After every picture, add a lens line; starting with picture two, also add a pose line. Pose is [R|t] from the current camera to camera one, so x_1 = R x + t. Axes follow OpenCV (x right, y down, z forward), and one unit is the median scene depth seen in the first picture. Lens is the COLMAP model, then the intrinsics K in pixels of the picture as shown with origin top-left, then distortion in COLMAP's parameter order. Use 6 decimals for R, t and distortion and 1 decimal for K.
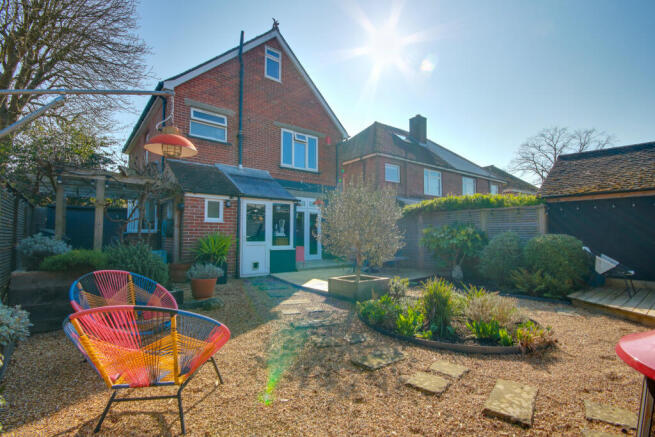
lens RADIAL K [[315.4, 0, 329.8], [0, 315.4, 222.8], [0, 0, 1]] dist [-0.004019, -0.001617]
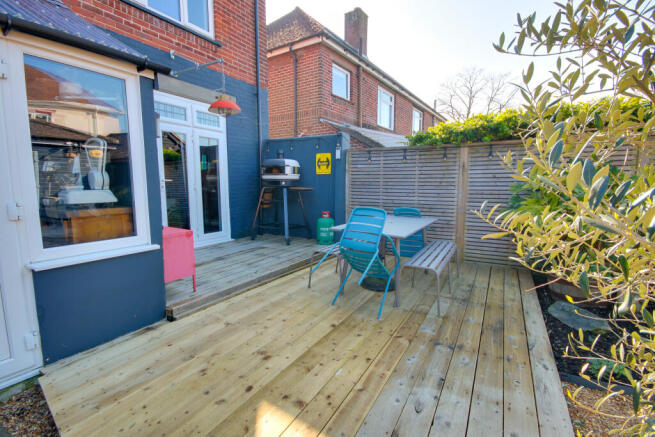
lens RADIAL K [[315.4, 0, 329.8], [0, 315.4, 222.8], [0, 0, 1]] dist [-0.004019, -0.001617]
pose [[0.940447, -0.047922, 0.336545, -0.046982], [-0.006785, 0.987170, 0.159528, 0.012109], [-0.339872, -0.152311, 0.928056, 0.536610]]
